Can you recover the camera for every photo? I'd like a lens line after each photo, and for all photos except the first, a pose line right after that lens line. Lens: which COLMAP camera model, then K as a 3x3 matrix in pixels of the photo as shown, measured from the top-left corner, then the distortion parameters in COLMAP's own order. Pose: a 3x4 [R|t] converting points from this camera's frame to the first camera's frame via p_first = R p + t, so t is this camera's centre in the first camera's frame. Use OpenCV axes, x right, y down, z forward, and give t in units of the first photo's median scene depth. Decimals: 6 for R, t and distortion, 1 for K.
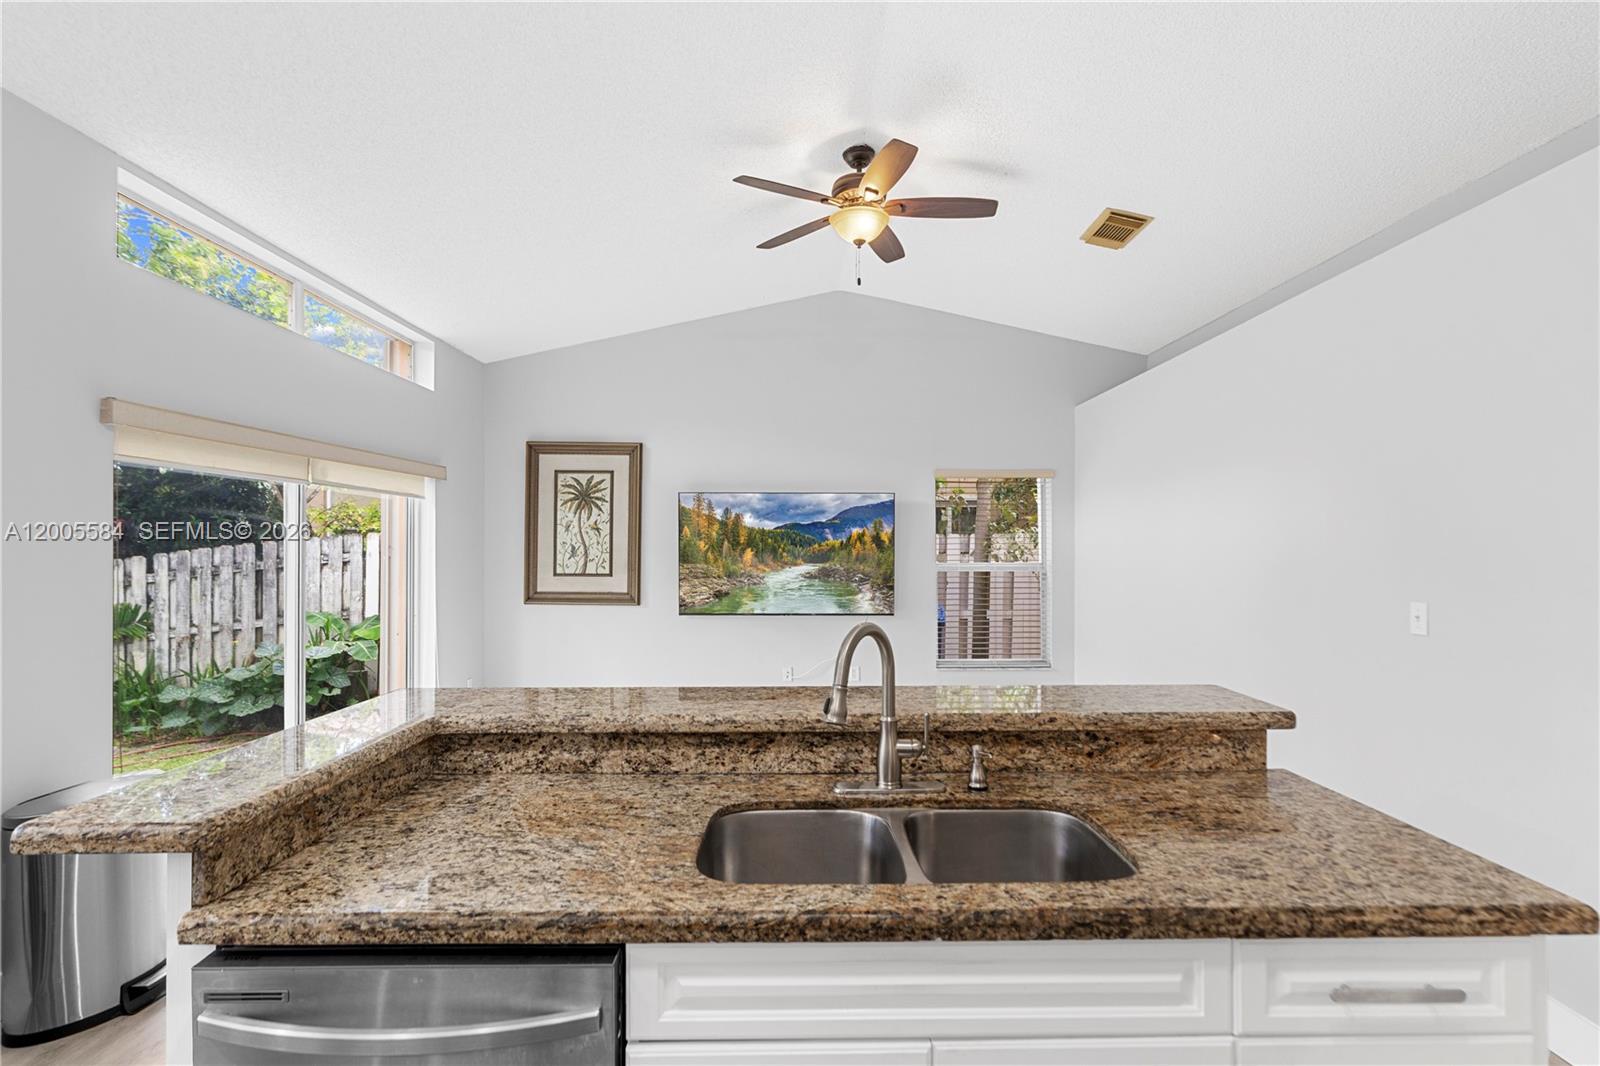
lens RADIAL K [[757.8, 0, 793.3], [0, 757.8, 537.6], [0, 0, 1]] dist [-0.009247, 0.003596]
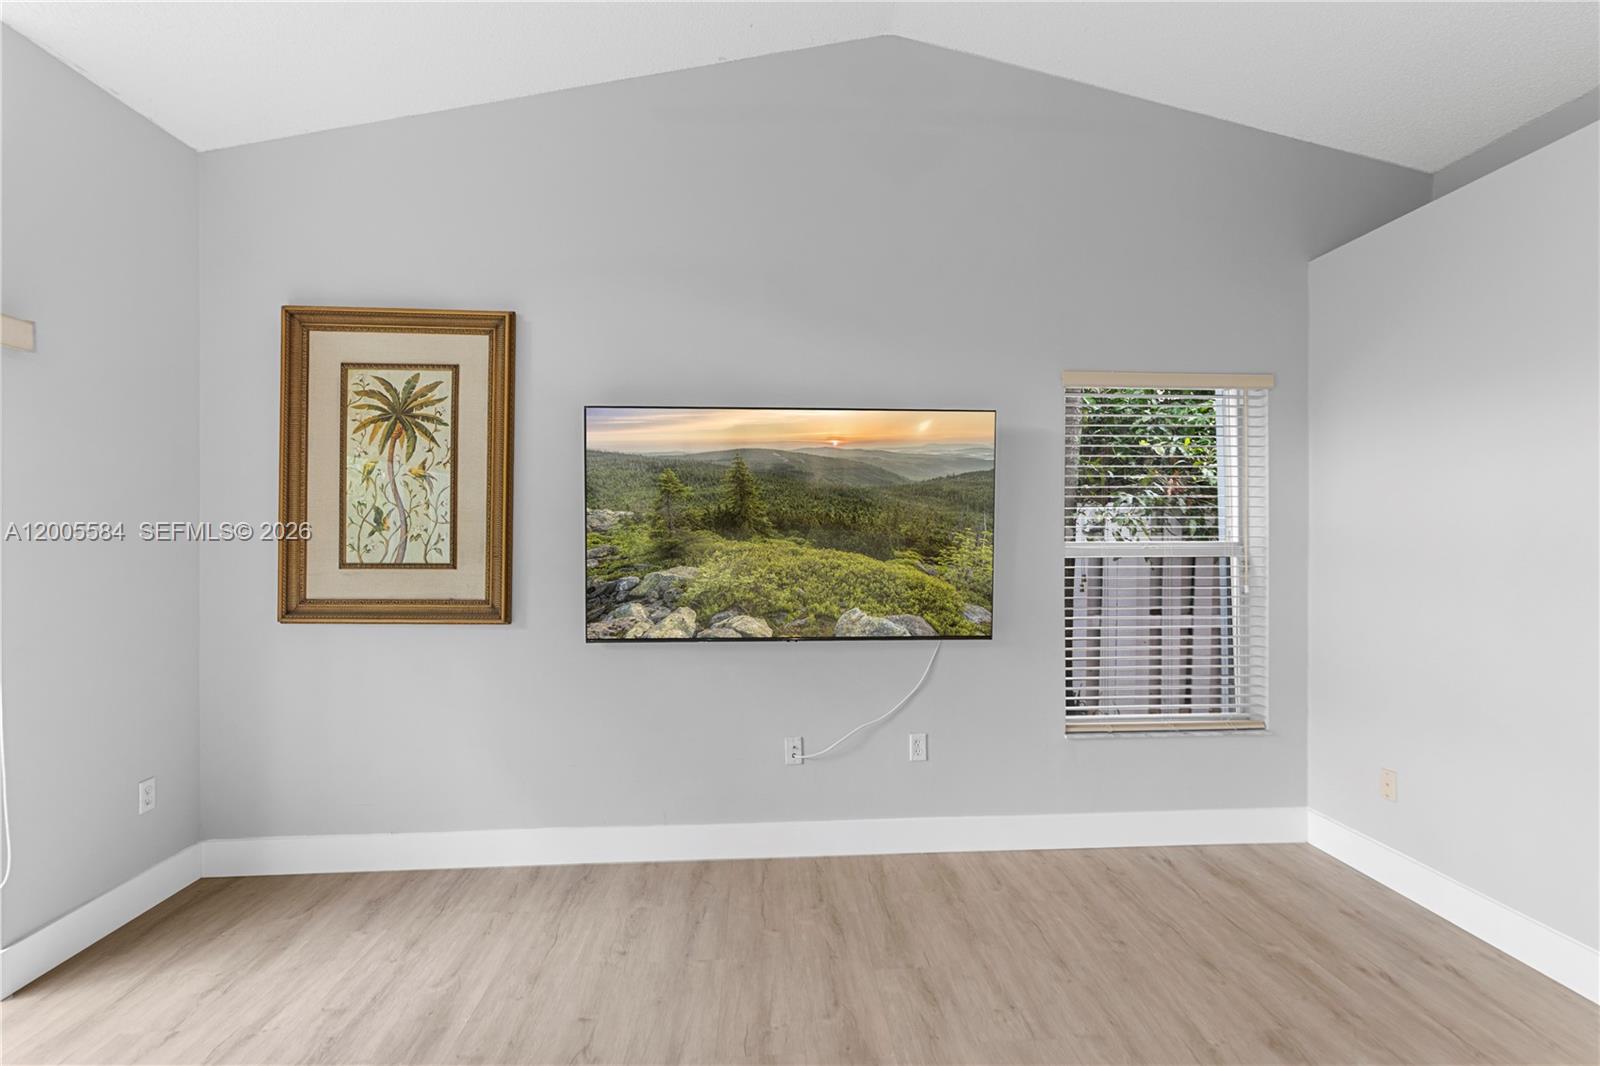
lens RADIAL K [[757.8, 0, 808.5], [0, 757.8, 537.7], [0, 0, 1]] dist [-0.009247, 0.003596]
pose [[0.996364, 0.000744, 0.085195, -0.041969], [-0.001013, 0.999995, 0.003118, 0.028238], [-0.085192, -0.003192, 0.996359, 0.460977]]
